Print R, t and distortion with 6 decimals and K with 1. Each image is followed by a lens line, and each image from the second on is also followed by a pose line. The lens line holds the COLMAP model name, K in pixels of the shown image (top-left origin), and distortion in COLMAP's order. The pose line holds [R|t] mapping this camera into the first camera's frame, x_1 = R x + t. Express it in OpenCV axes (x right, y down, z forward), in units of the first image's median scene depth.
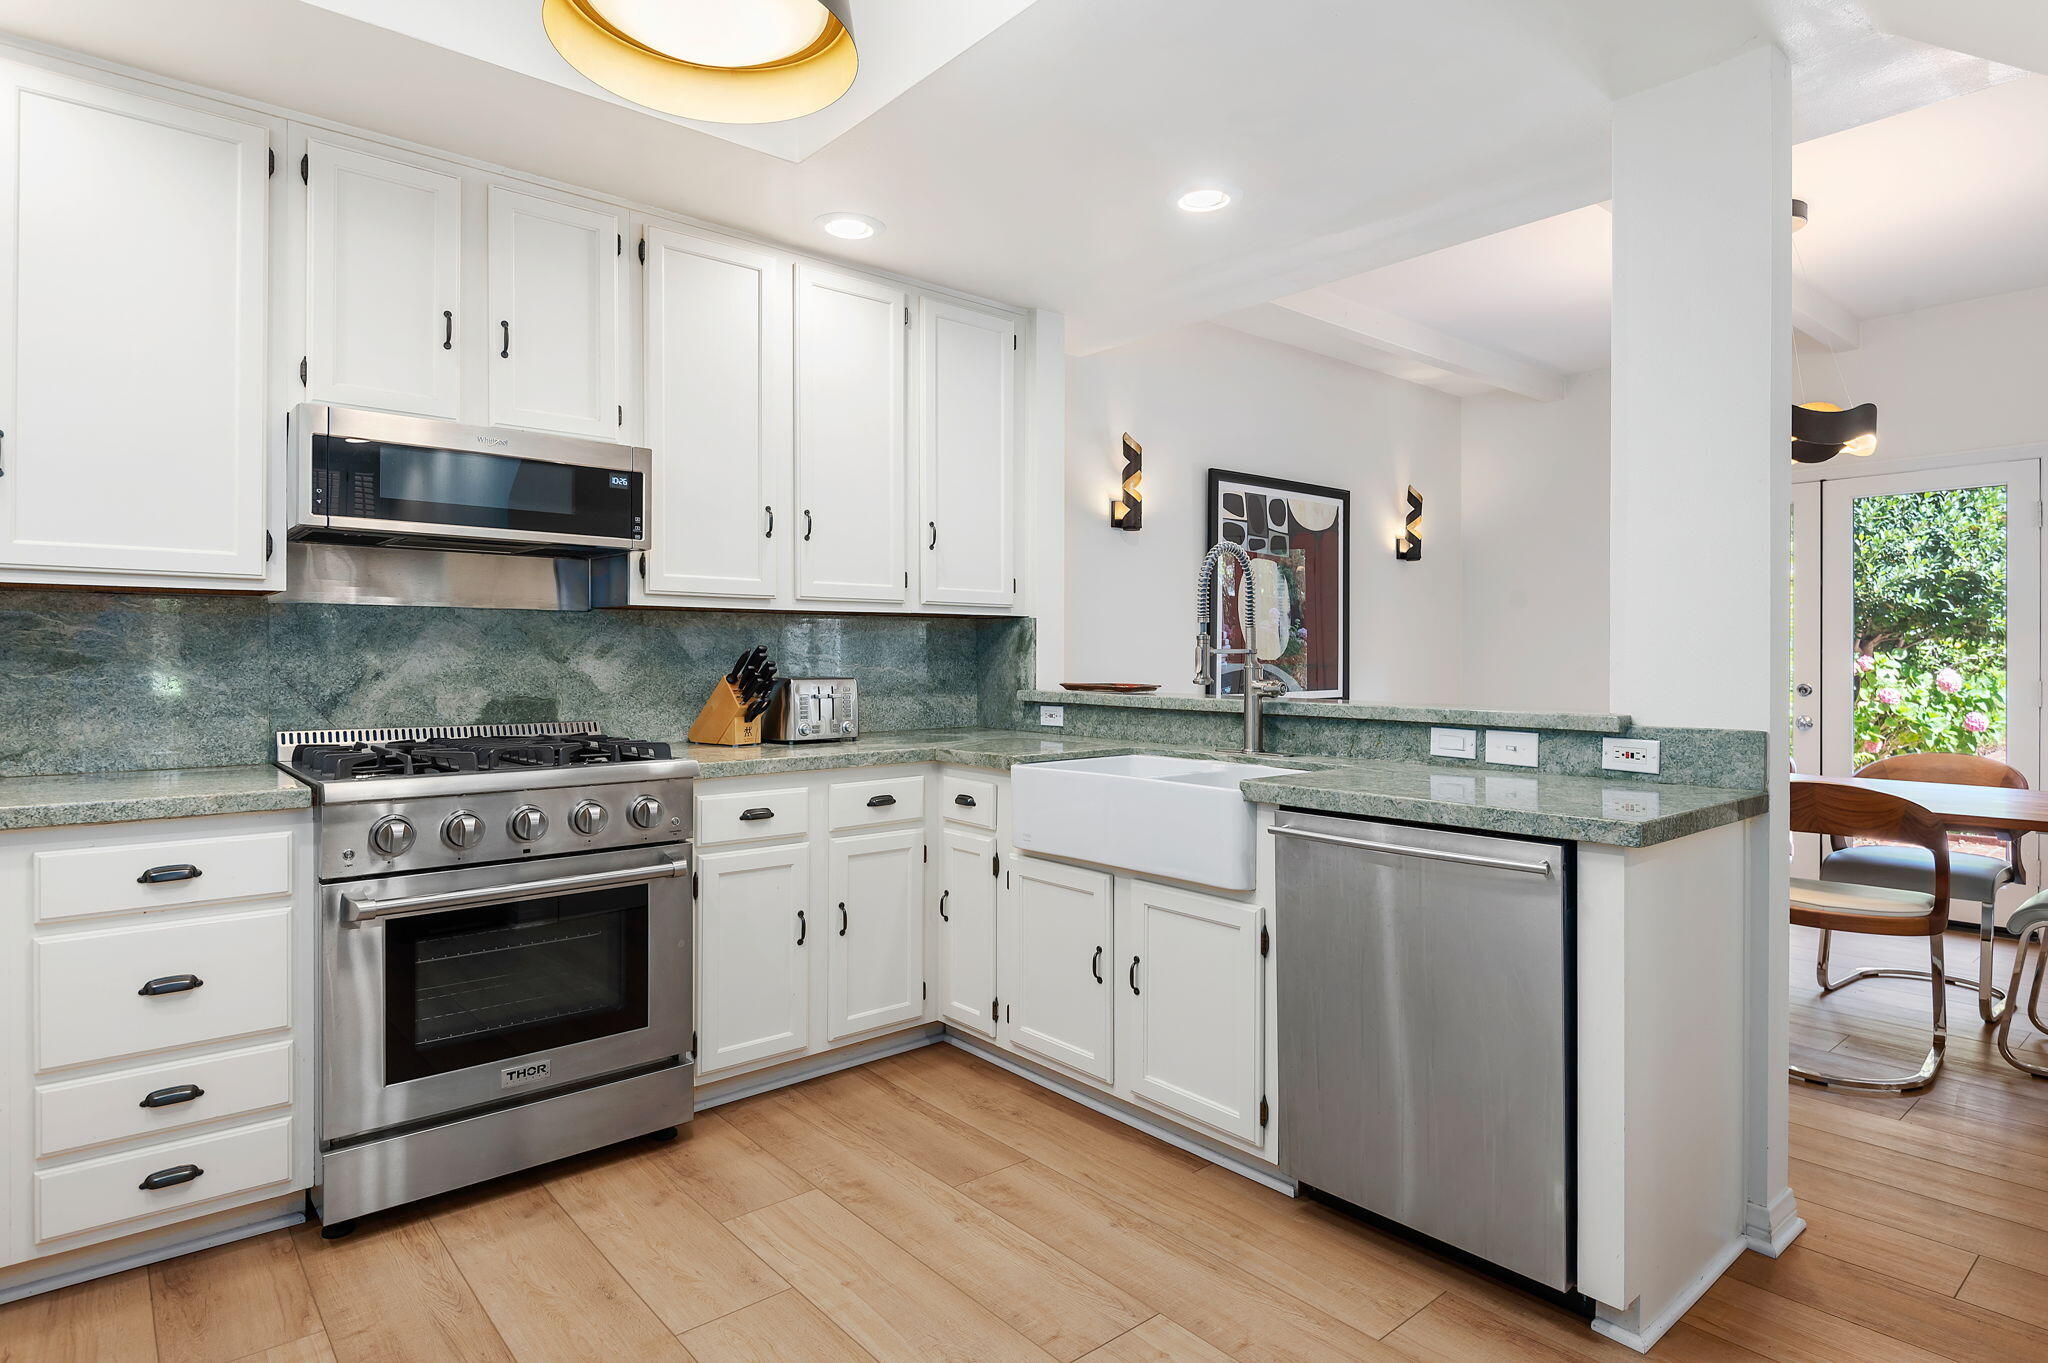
lens RADIAL K [[1216.1, 0, 1040.1], [0, 1216.1, 672.7], [0, 0, 1]] dist [0.066417, -0.041537]
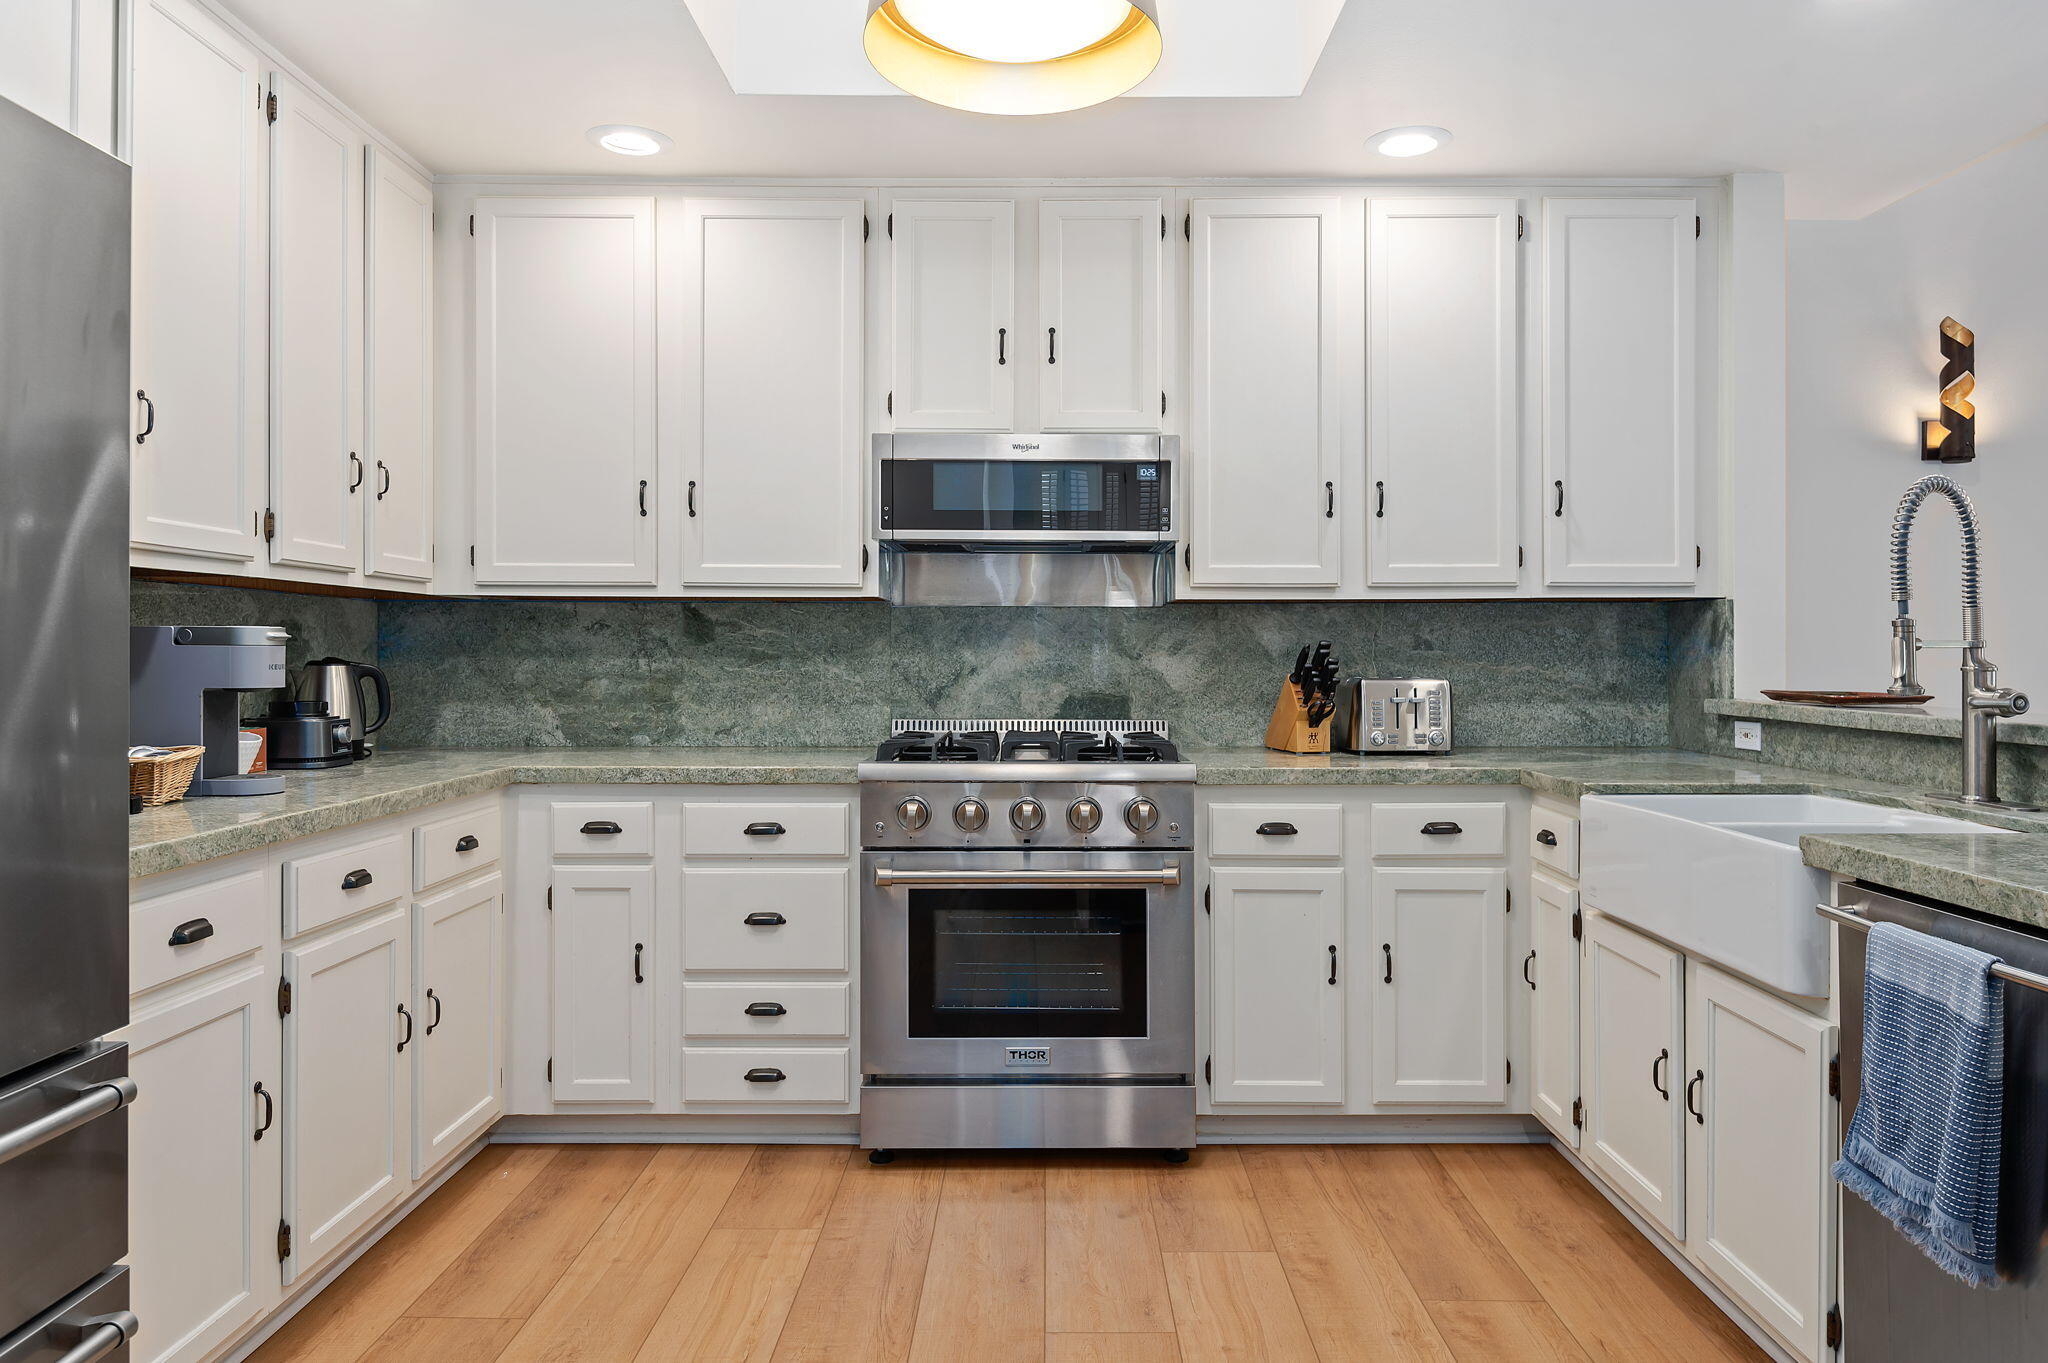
lens RADIAL K [[1482.6, 0, 1025.4], [0, 1482.6, 670.5], [0, 0, 1]] dist [0.040736, -0.001871]
pose [[0.724222, 0.007802, -0.689523, 0.375309], [-0.009060, 0.999957, 0.001798, -0.000764], [0.689507, 0.004945, 0.724262, 0.081237]]
